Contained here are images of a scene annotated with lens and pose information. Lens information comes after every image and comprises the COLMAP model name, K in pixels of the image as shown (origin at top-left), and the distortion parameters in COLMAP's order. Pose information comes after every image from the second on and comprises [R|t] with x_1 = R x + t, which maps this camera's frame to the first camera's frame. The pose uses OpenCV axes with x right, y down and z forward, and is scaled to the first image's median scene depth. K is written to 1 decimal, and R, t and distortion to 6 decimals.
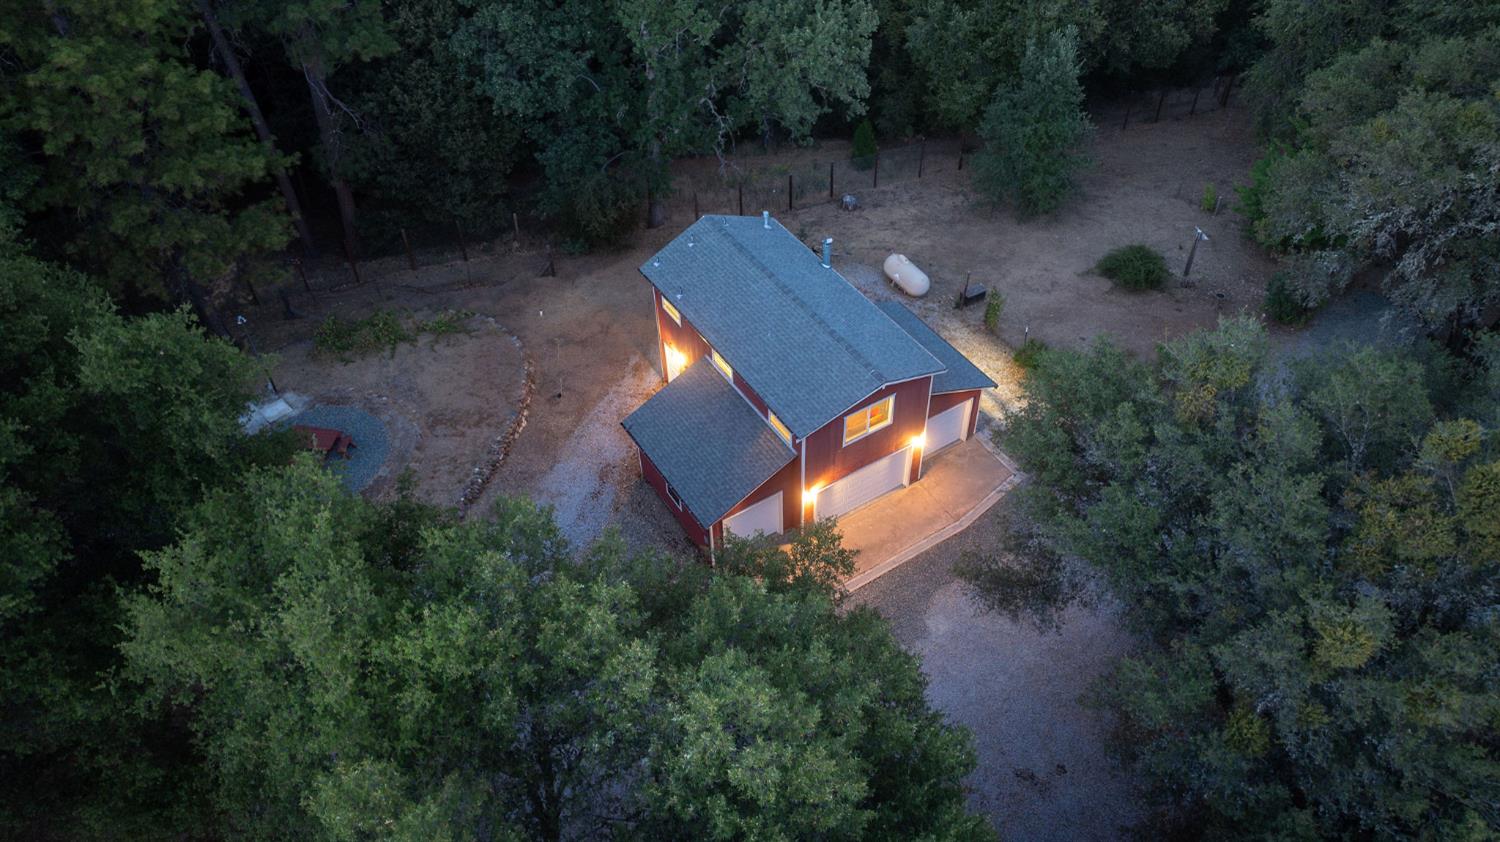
lens RADIAL K [[1051.9, 0, 757.6], [0, 1051.9, 402.8], [0, 0, 1]] dist [-0.009209, -0.006728]
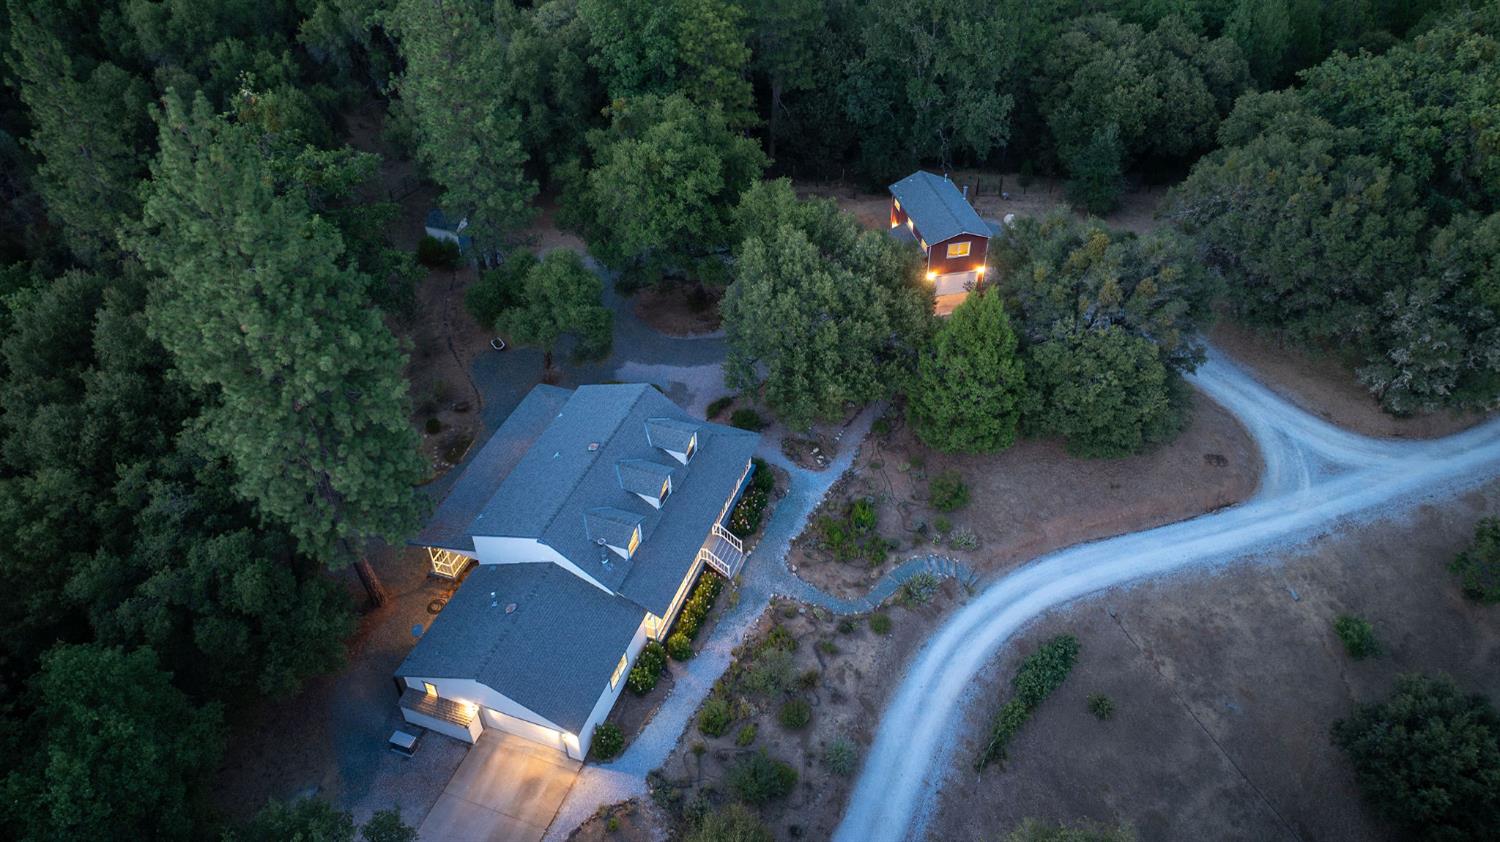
lens RADIAL K [[1051.9, 0, 757.6], [0, 1051.9, 402.8], [0, 0, 1]] dist [-0.009209, -0.006728]
pose [[0.938705, 0.223137, -0.262759, 0.331892], [-0.242805, 0.969054, -0.044491, 0.505751], [0.244700, 0.105563, 0.963835, -1.286230]]
